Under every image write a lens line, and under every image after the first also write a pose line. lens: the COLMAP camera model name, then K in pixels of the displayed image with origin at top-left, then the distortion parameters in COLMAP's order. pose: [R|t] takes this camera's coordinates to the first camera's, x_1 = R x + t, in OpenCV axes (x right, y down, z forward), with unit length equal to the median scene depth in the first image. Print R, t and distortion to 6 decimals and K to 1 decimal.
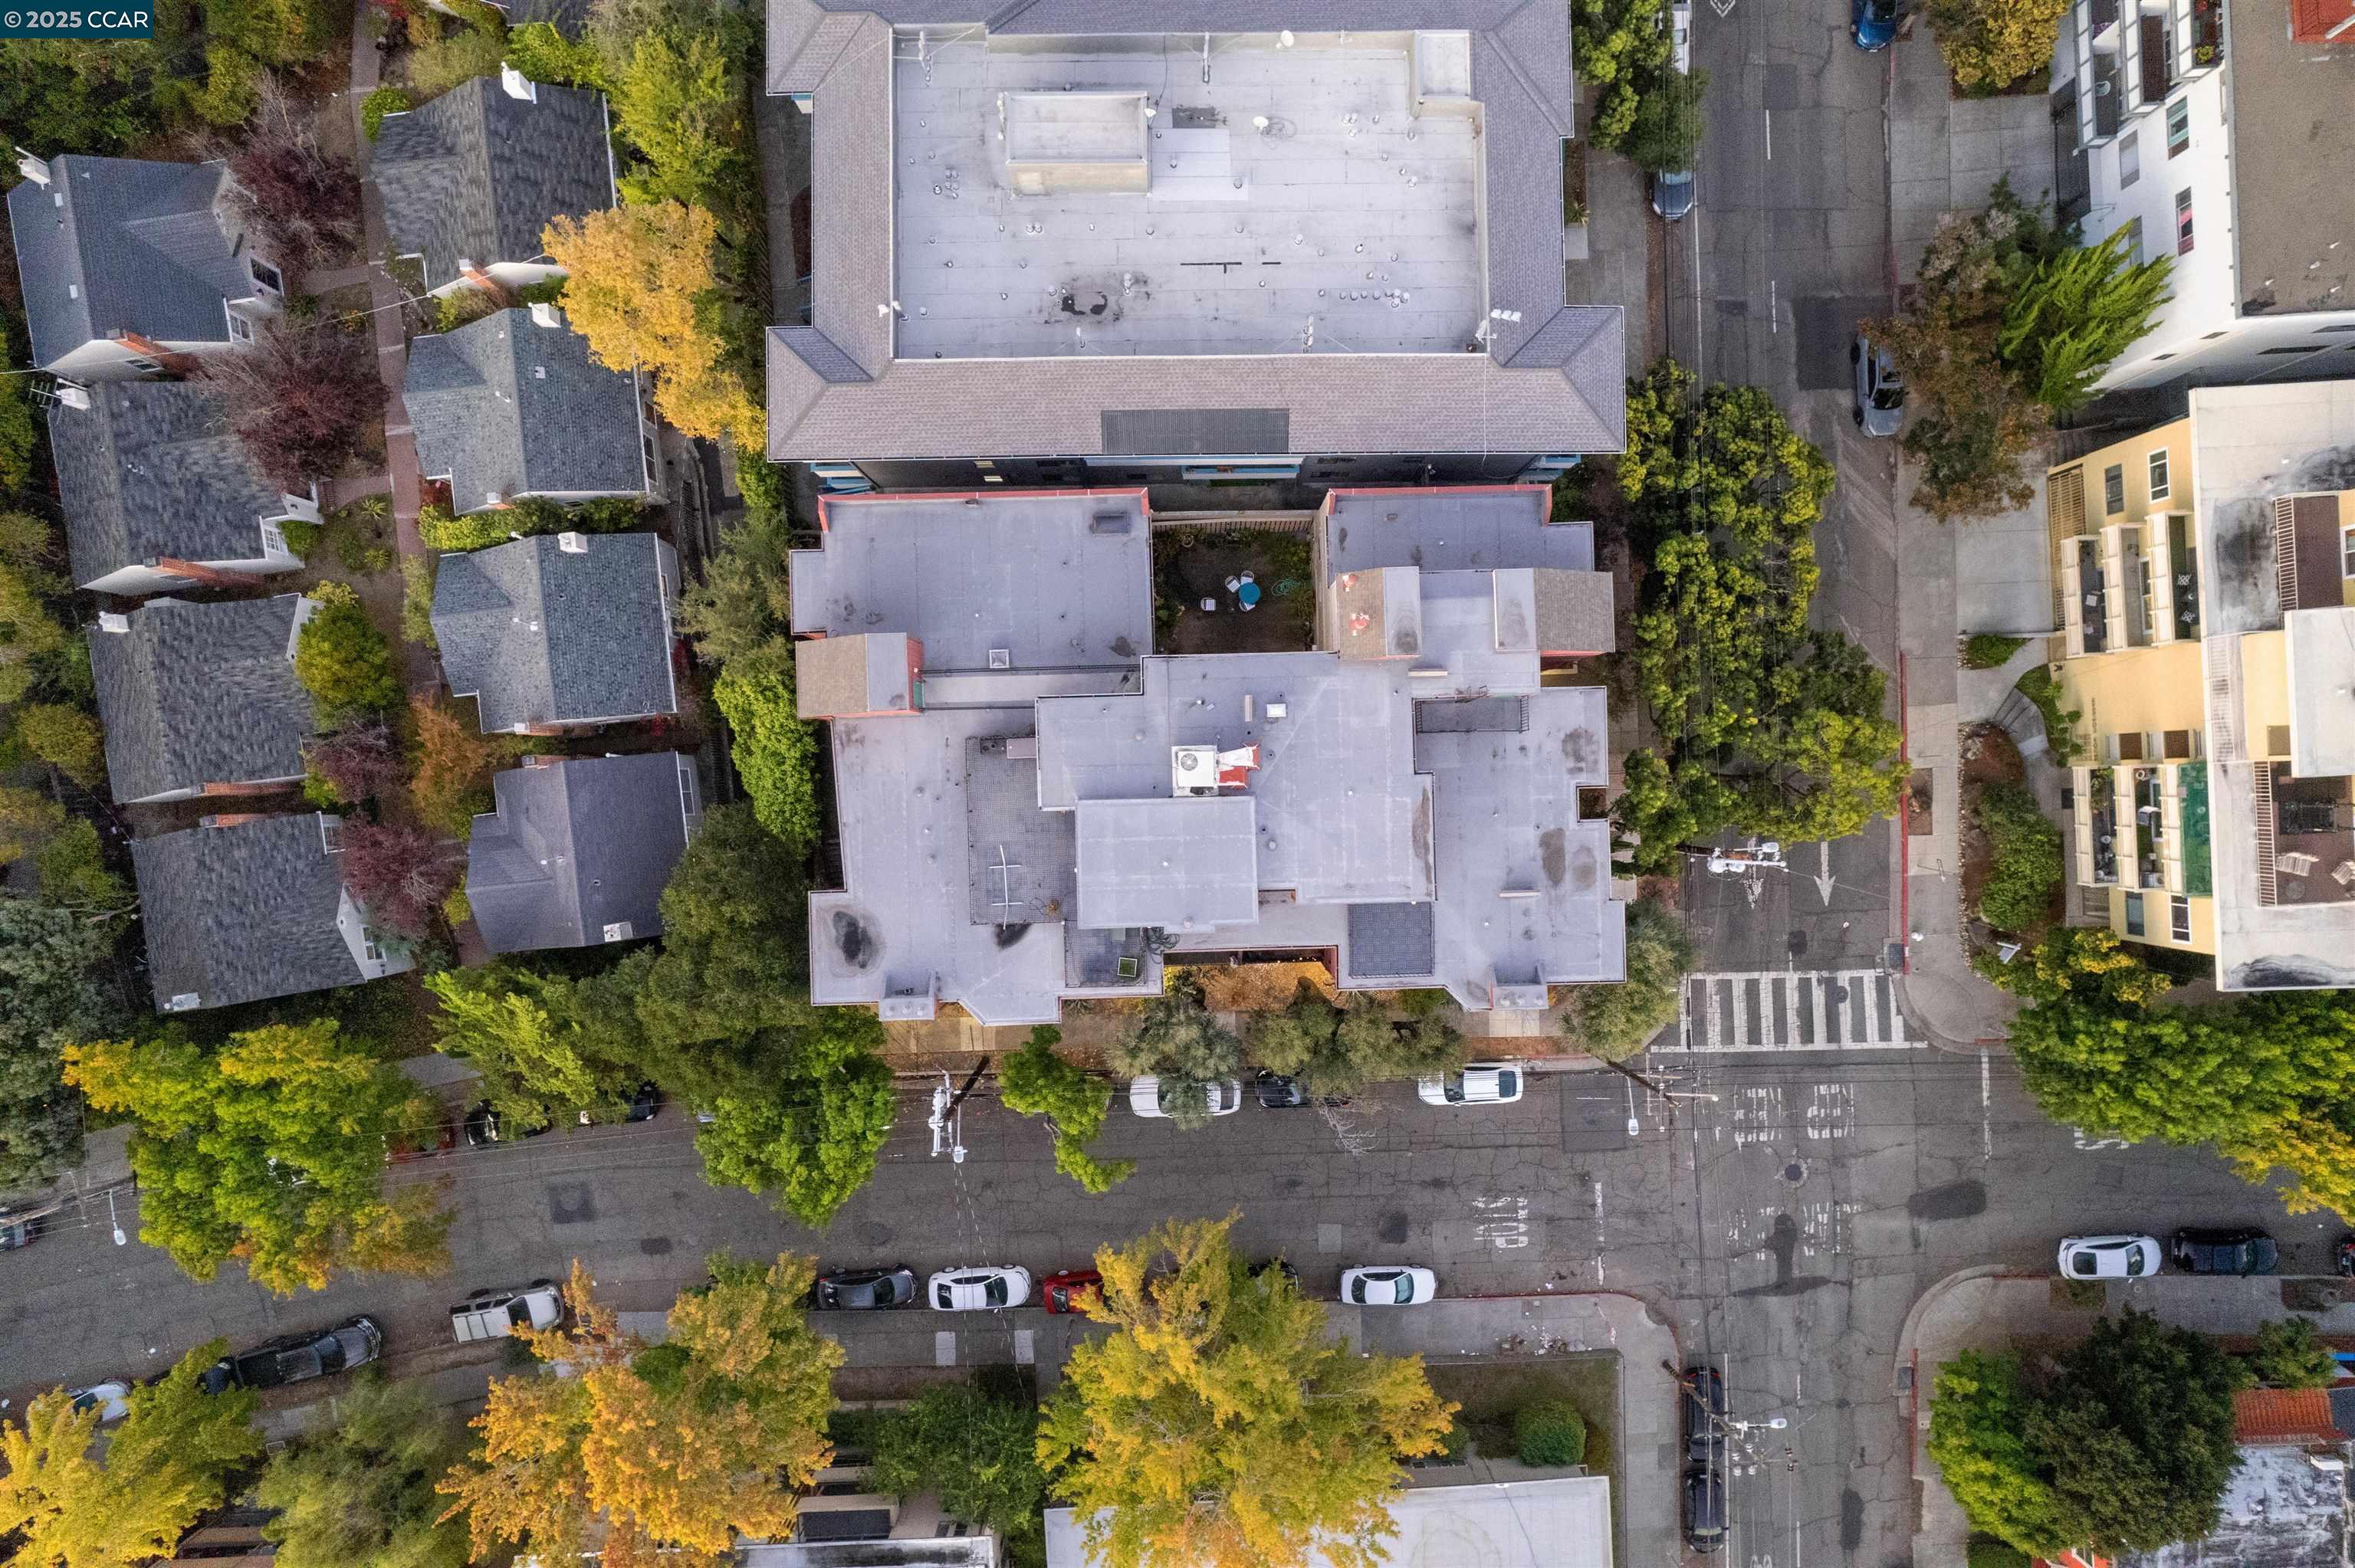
lens RADIAL K [[1490.7, 0, 1188.0], [0, 1490.7, 777.8], [0, 0, 1]] dist [-0.061189, 0.000968]
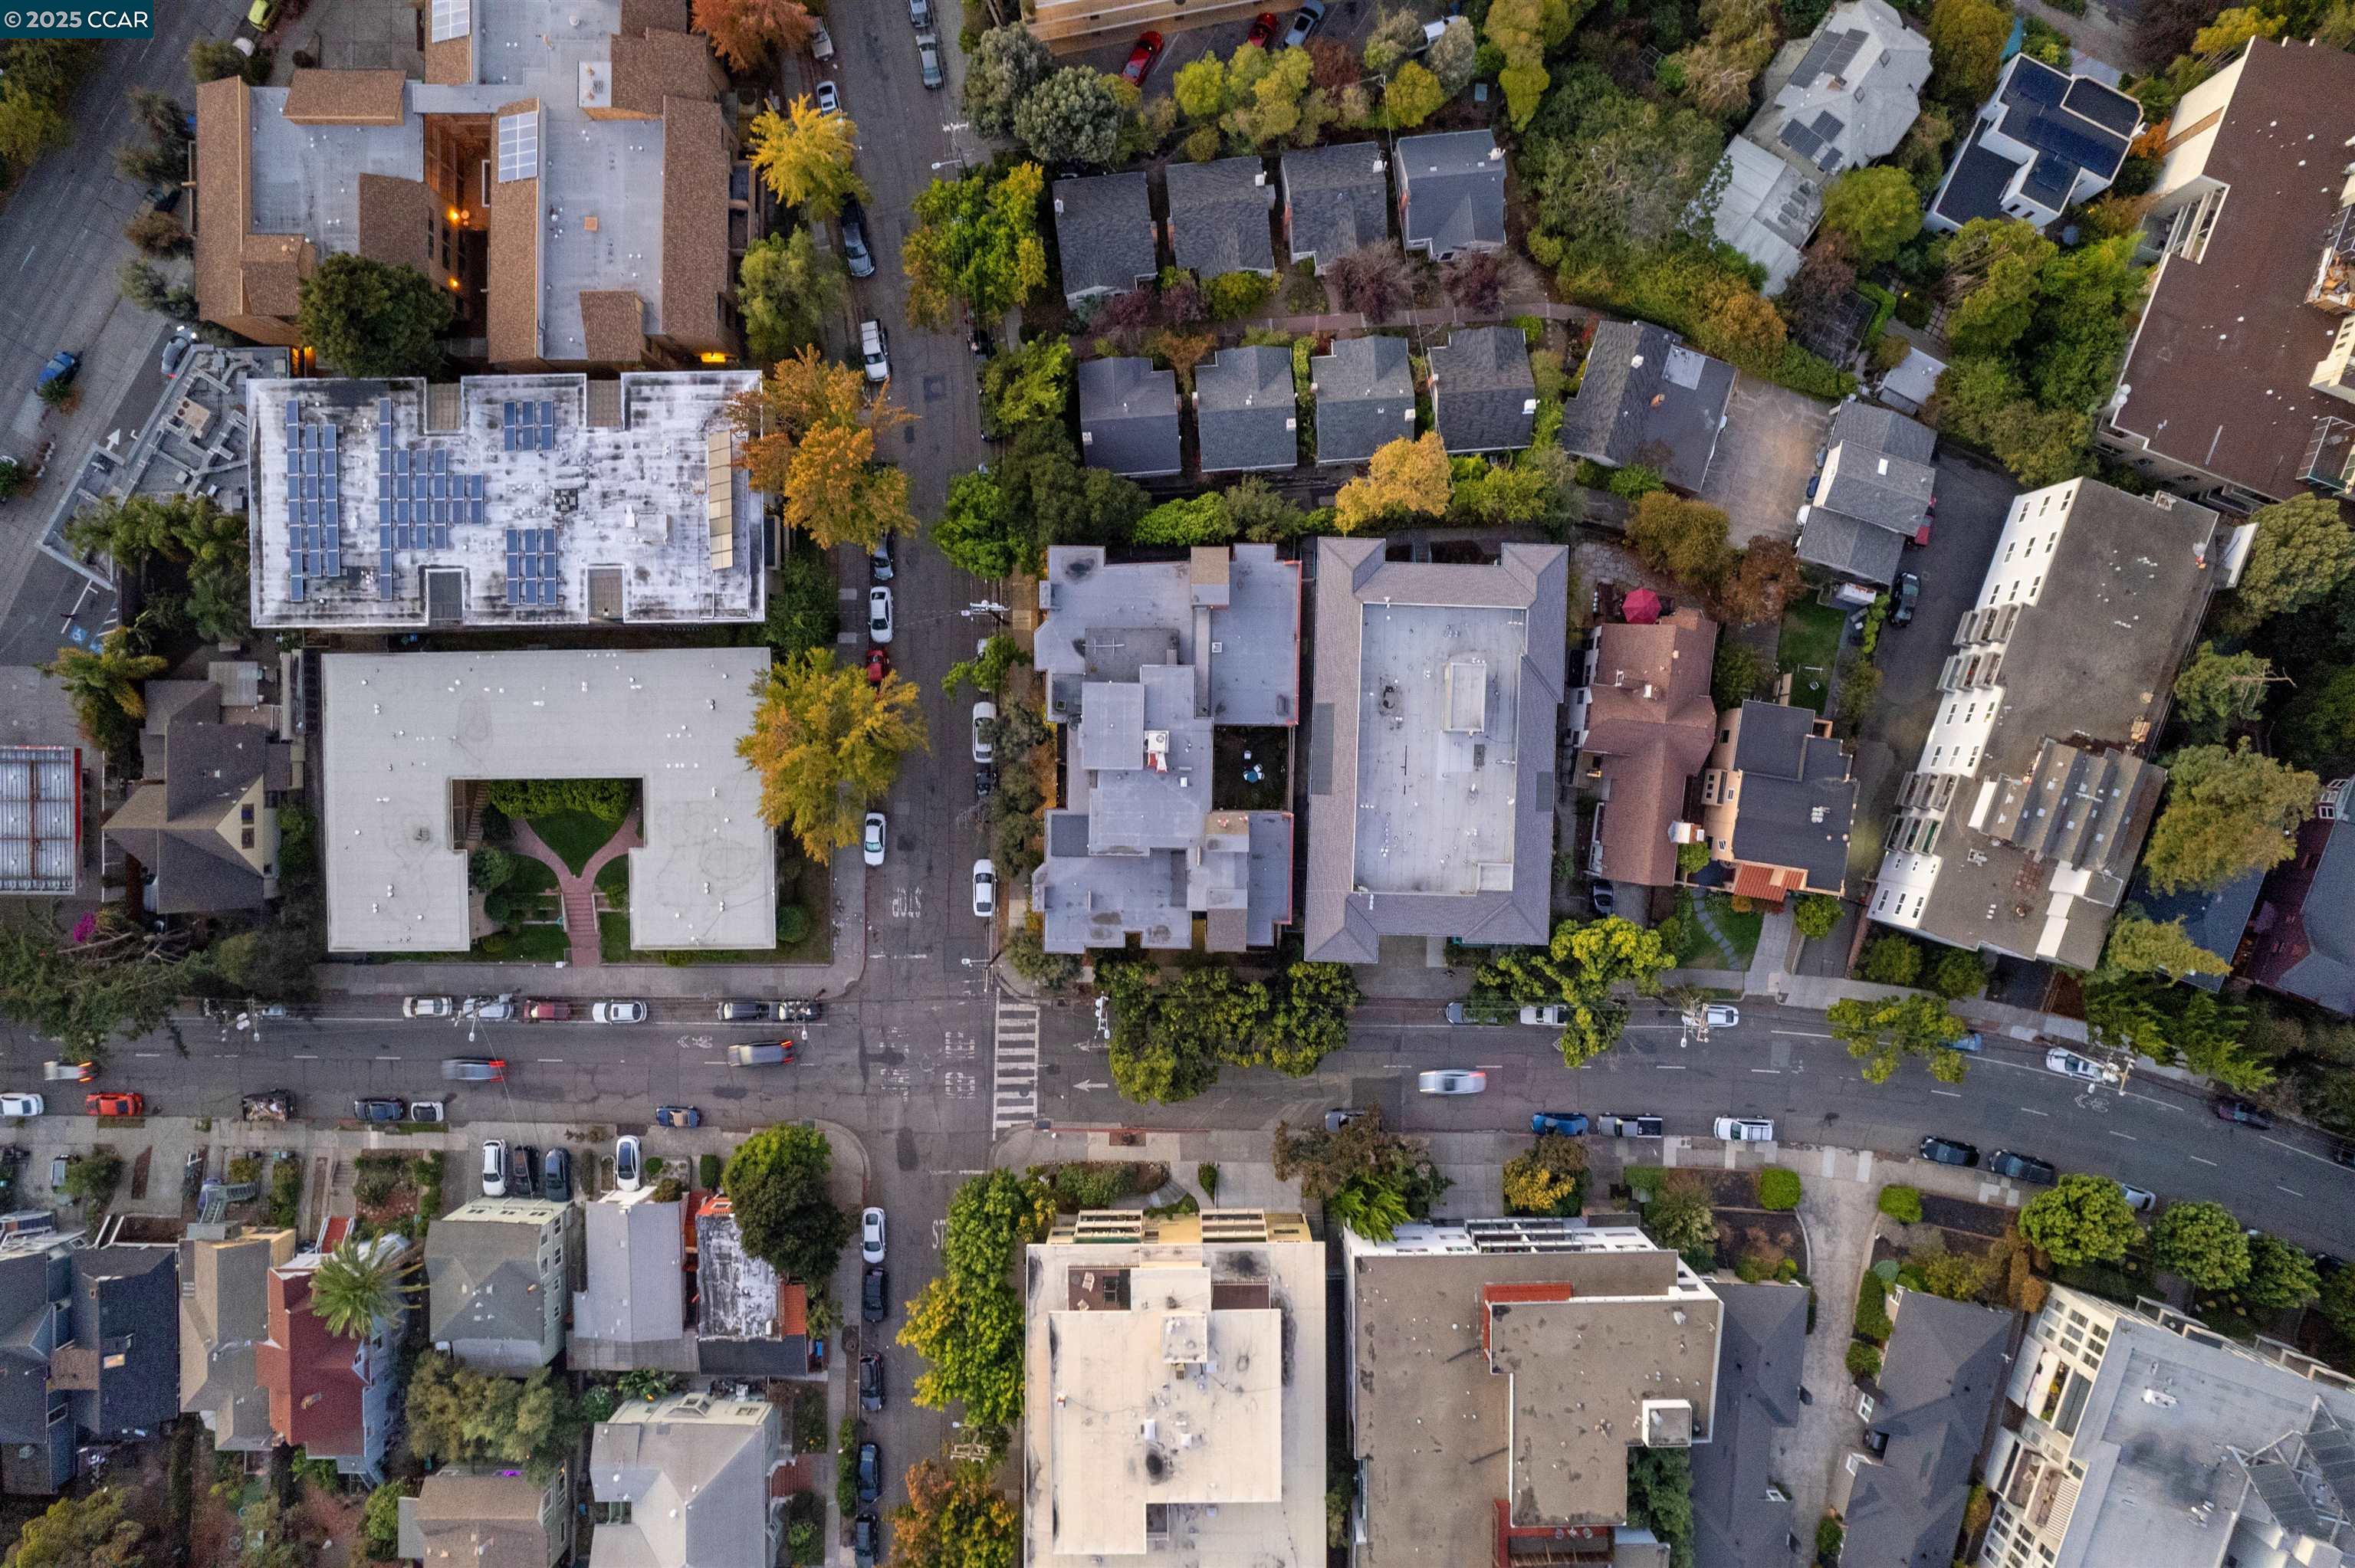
lens RADIAL K [[1490.7, 0, 1188.0], [0, 1490.7, 777.8], [0, 0, 1]] dist [-0.061189, 0.000968]
pose [[-0.041595, 0.999070, 0.011396, 0.025535], [-0.999134, -0.041602, 0.000339, -0.045024], [0.000813, -0.011372, 0.999935, -0.938015]]
